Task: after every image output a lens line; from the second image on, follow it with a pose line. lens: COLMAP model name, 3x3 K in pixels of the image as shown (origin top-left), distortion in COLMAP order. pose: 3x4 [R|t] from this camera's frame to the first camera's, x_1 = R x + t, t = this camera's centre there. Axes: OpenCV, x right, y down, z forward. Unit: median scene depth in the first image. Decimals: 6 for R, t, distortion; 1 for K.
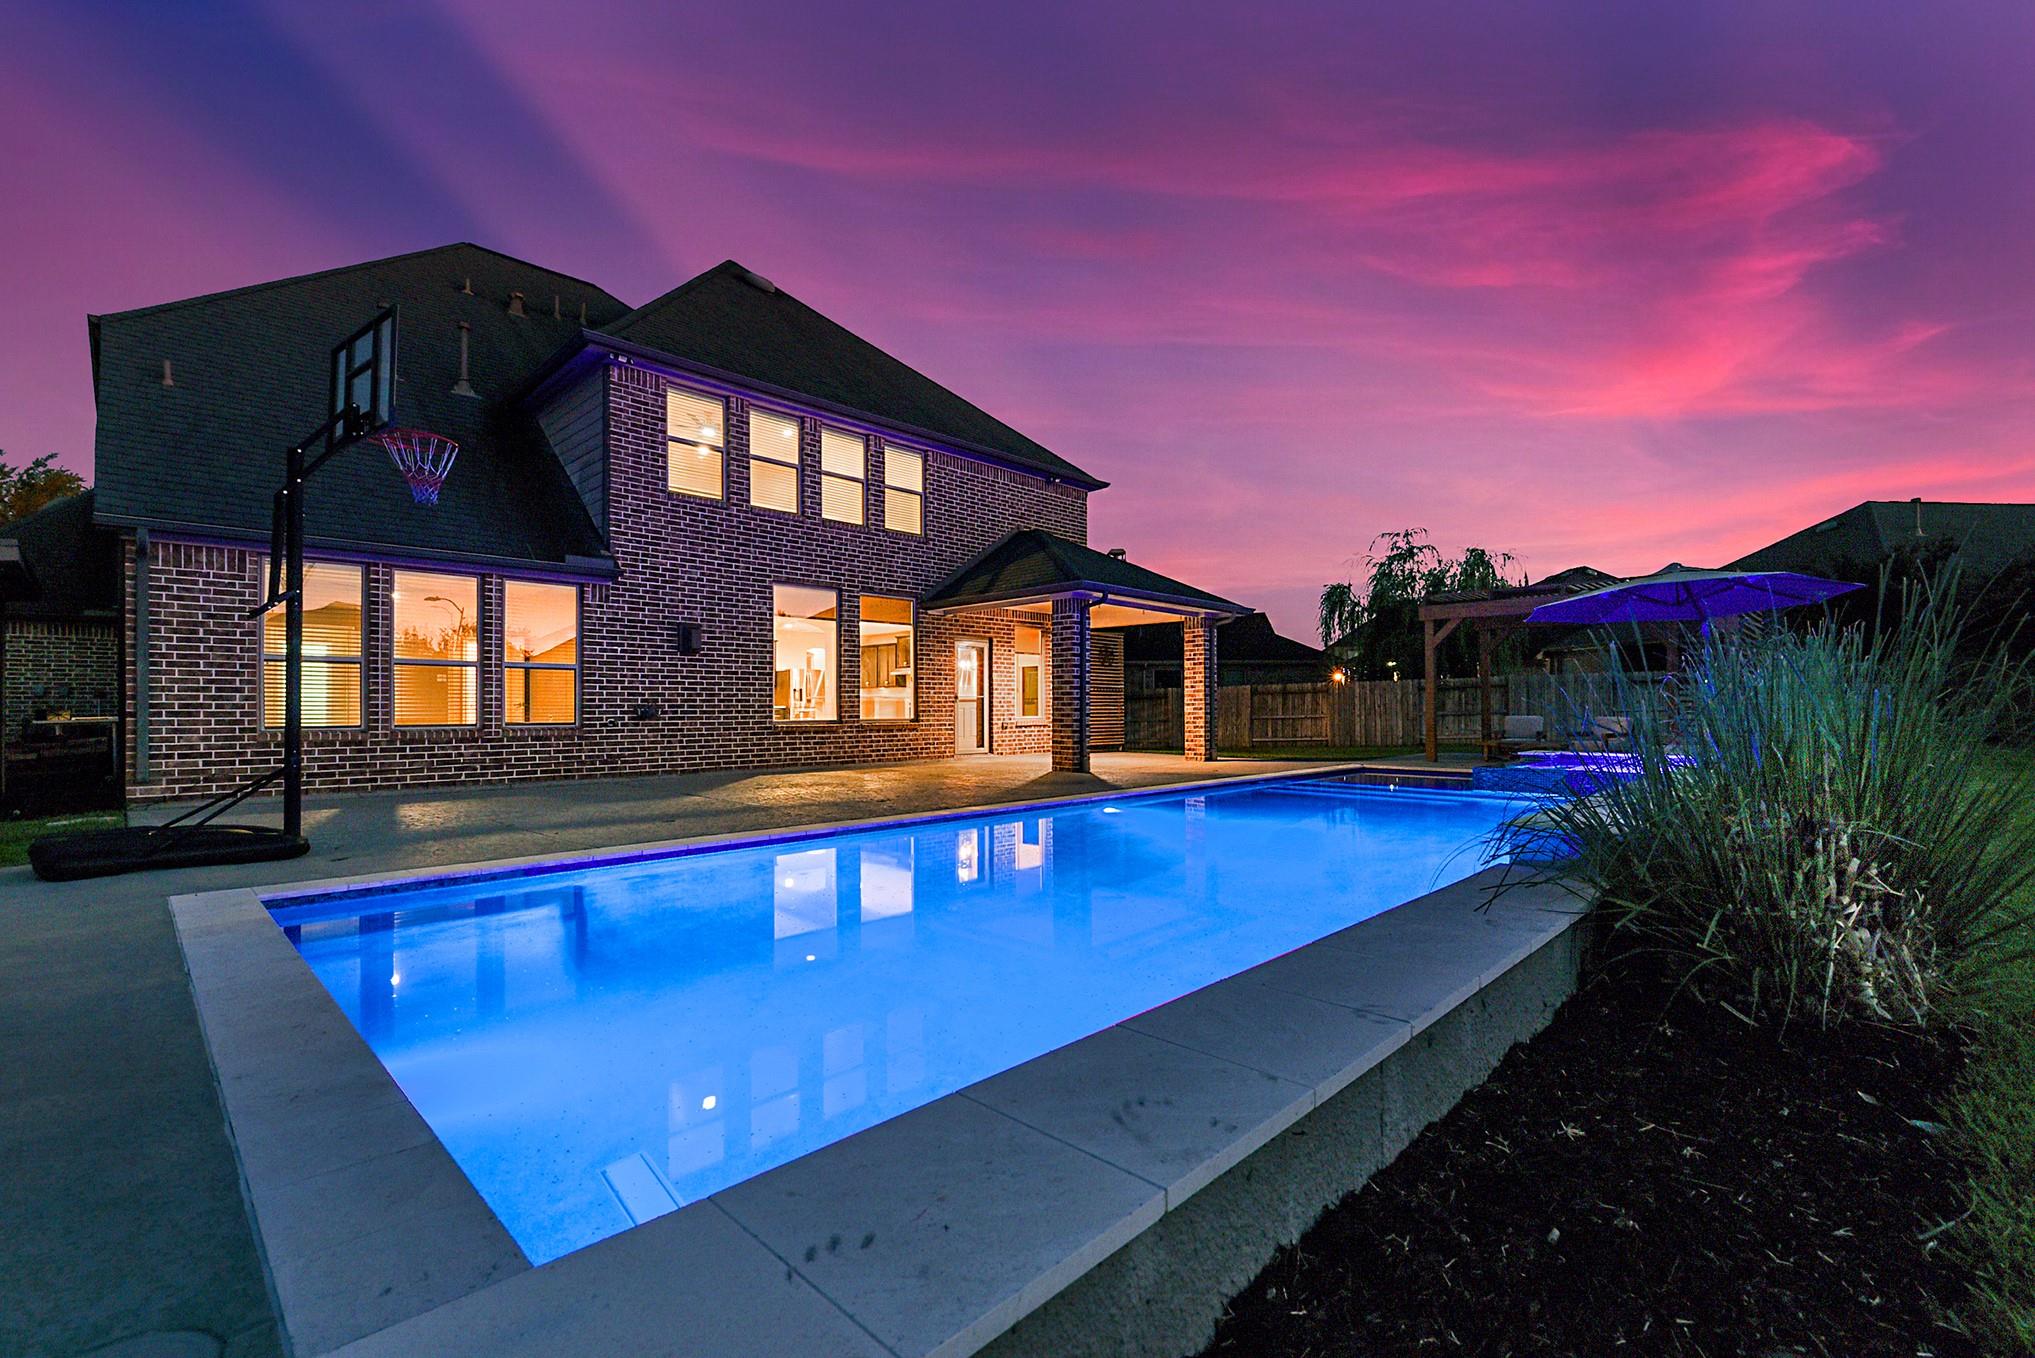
lens RADIAL K [[877.4, 0, 1019.0], [0, 877.4, 705.6], [0, 0, 1]] dist [0.023015, -0.000085]
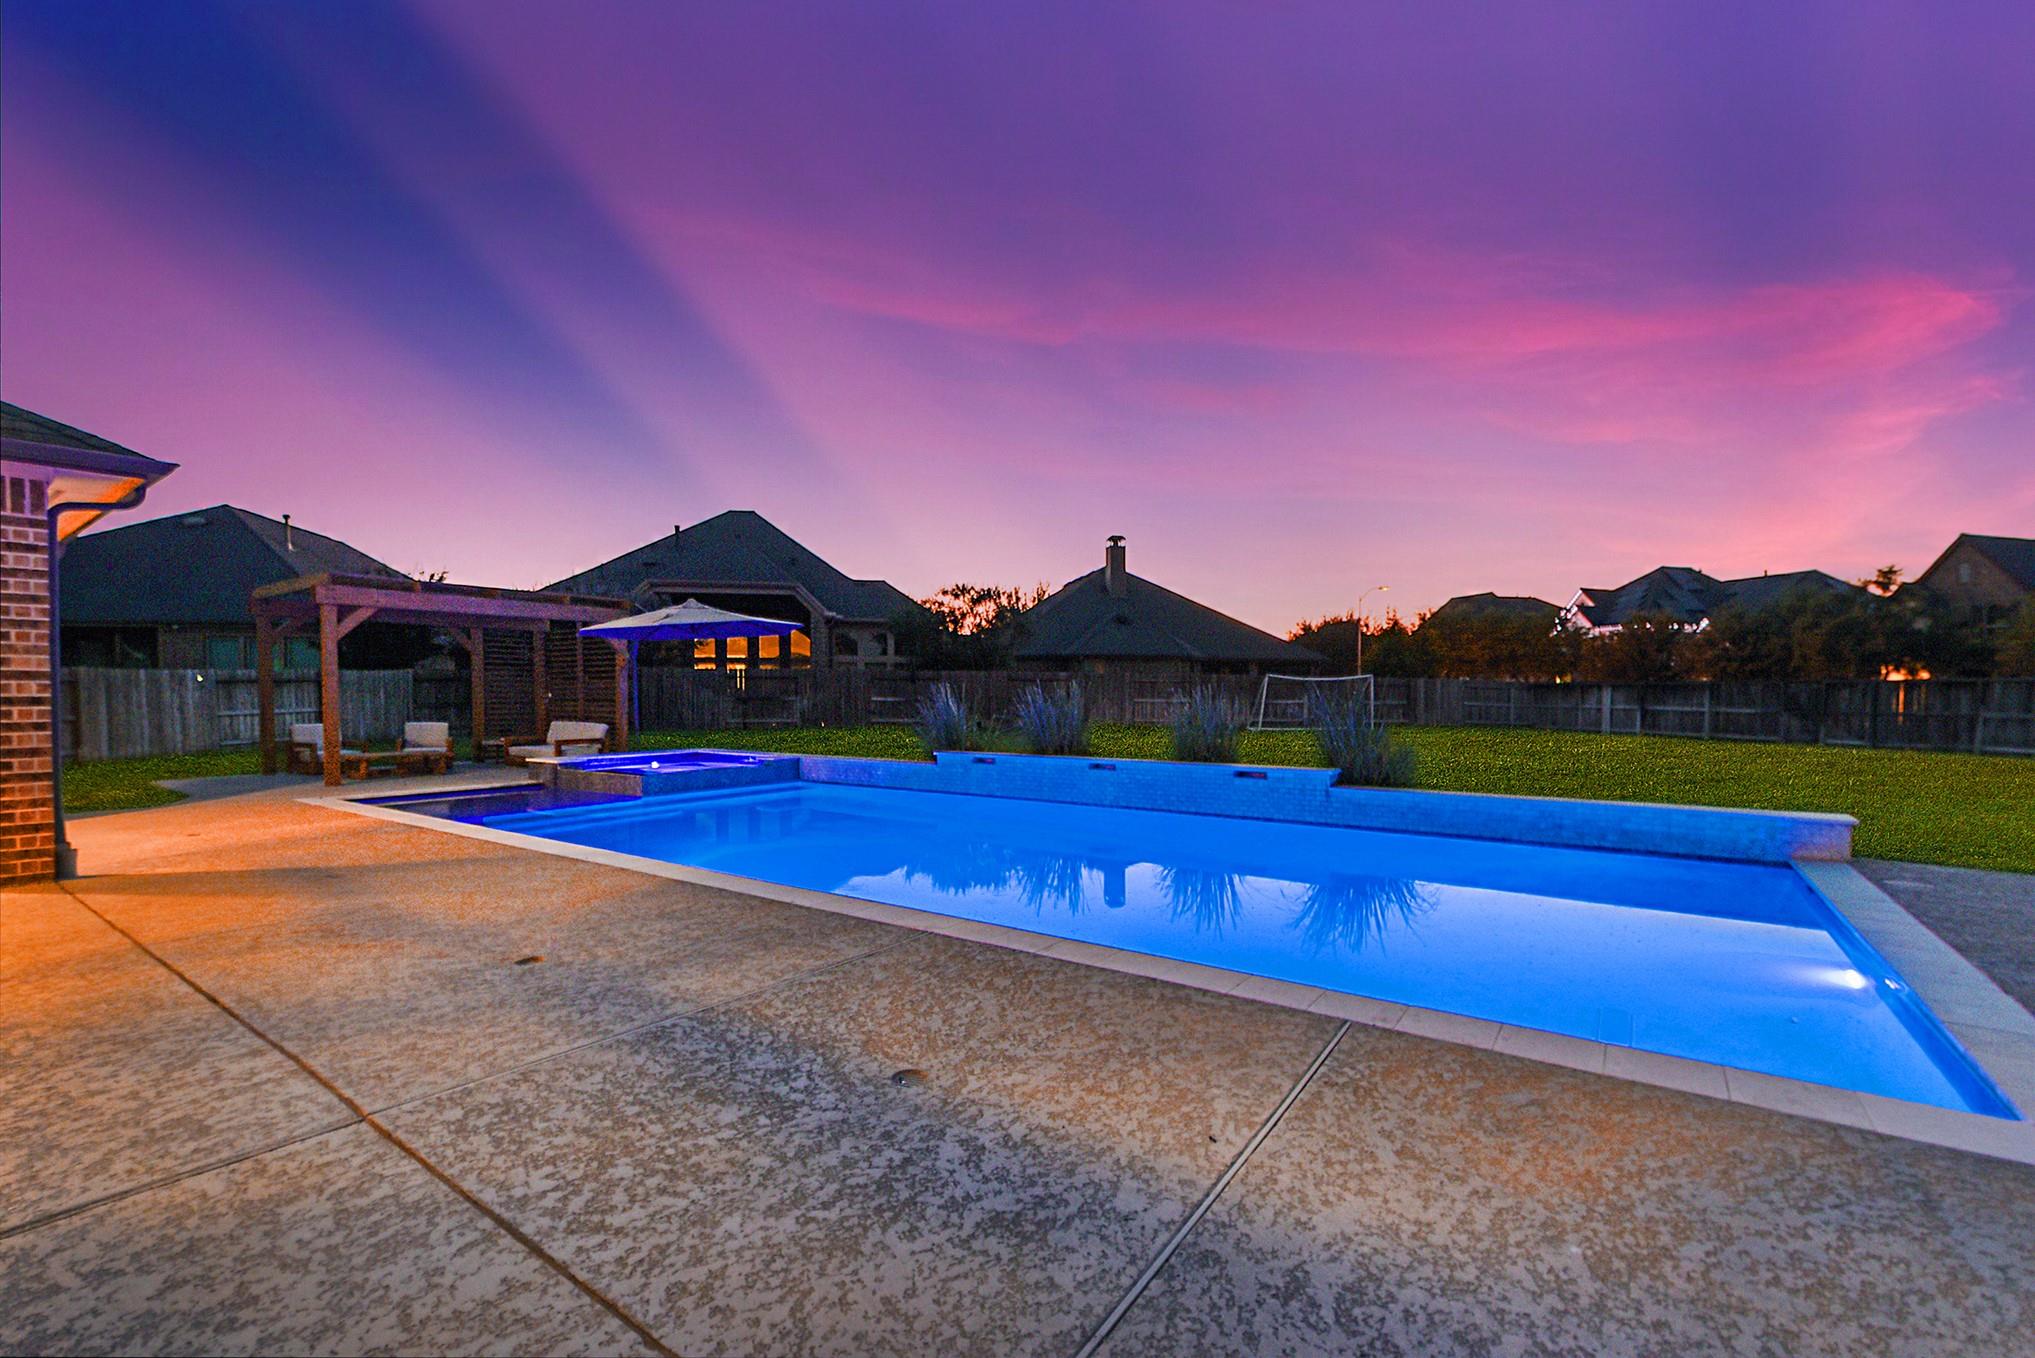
lens RADIAL K [[855.0, 0, 1031.4], [0, 855.0, 700.7], [0, 0, 1]] dist [0.008578, -0.000085]
pose [[-0.153760, -0.000601, 0.988108, -0.367498], [-0.002571, 0.999997, 0.000208, -0.012916], [-0.988105, -0.002508, -0.153761, 0.488438]]
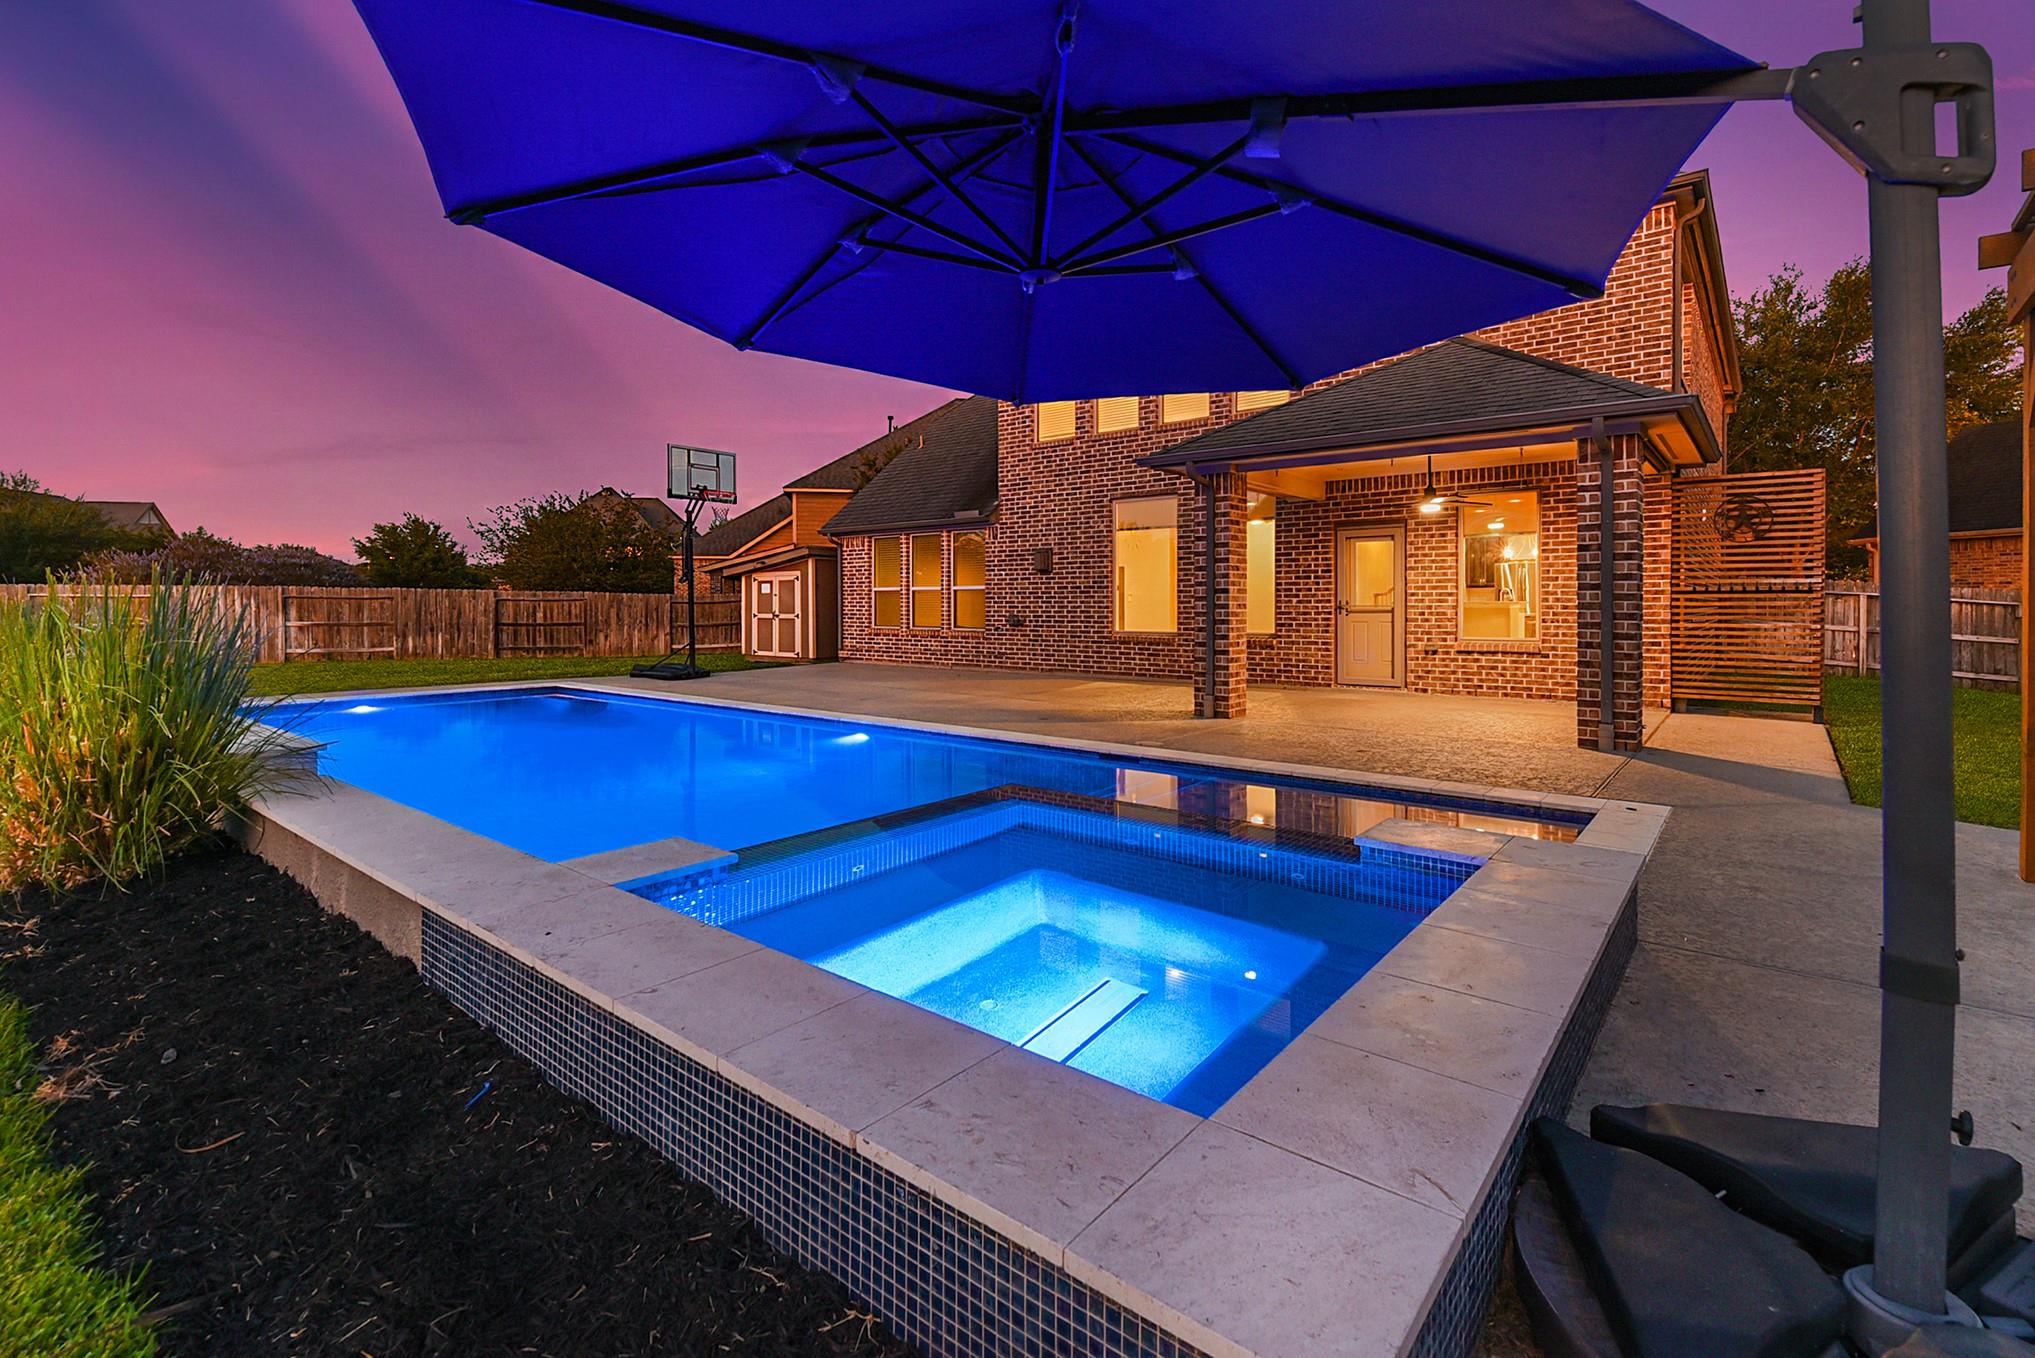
lens RADIAL K [[919.3, 0, 1011.8], [0, 919.3, 617.0], [0, 0, 1]] dist [0.003113, -0.000805]
pose [[0.079999, 0.017932, -0.996634, 0.687560], [0.006551, 0.999807, 0.018515, -0.017299], [0.996773, -0.008010, 0.079866, 0.662956]]
